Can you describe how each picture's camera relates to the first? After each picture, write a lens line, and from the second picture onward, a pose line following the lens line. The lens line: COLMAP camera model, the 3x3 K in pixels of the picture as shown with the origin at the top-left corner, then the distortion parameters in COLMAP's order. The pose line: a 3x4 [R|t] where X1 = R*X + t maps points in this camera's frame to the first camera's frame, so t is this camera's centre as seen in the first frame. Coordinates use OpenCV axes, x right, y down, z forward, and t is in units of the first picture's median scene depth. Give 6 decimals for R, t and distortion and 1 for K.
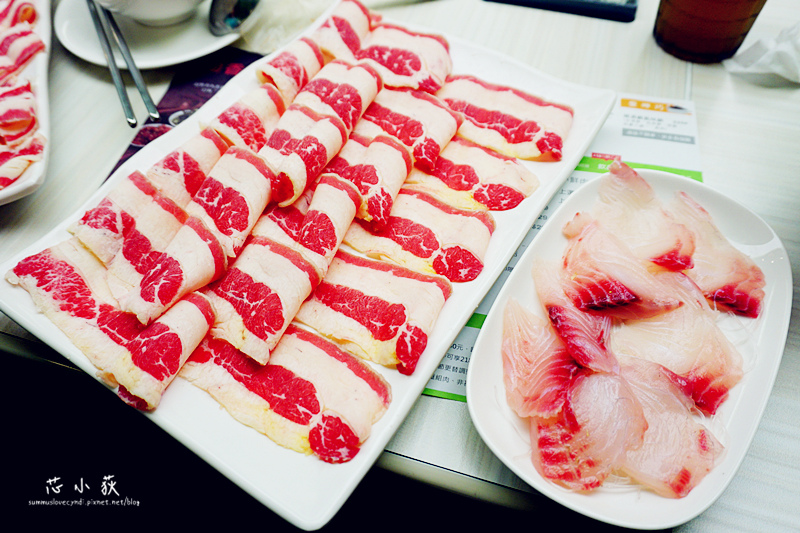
lens RADIAL K [[616.0, 0, 400.0], [0, 616.0, 266.5], [0, 0, 1]] dist [-0.040650, 0.069975]
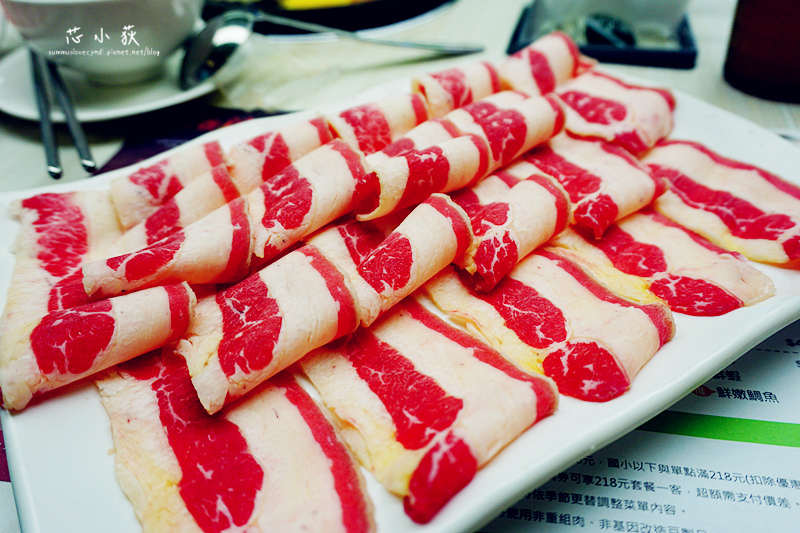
lens RADIAL K [[616.0, 0, 400.0], [0, 616.0, 266.5], [0, 0, 1]] dist [-0.040650, 0.069975]
pose [[0.905490, 0.259983, -0.335405, 0.097000], [-0.330665, 0.927634, -0.173654, 0.057522], [0.265986, 0.268149, 0.925931, 0.377511]]
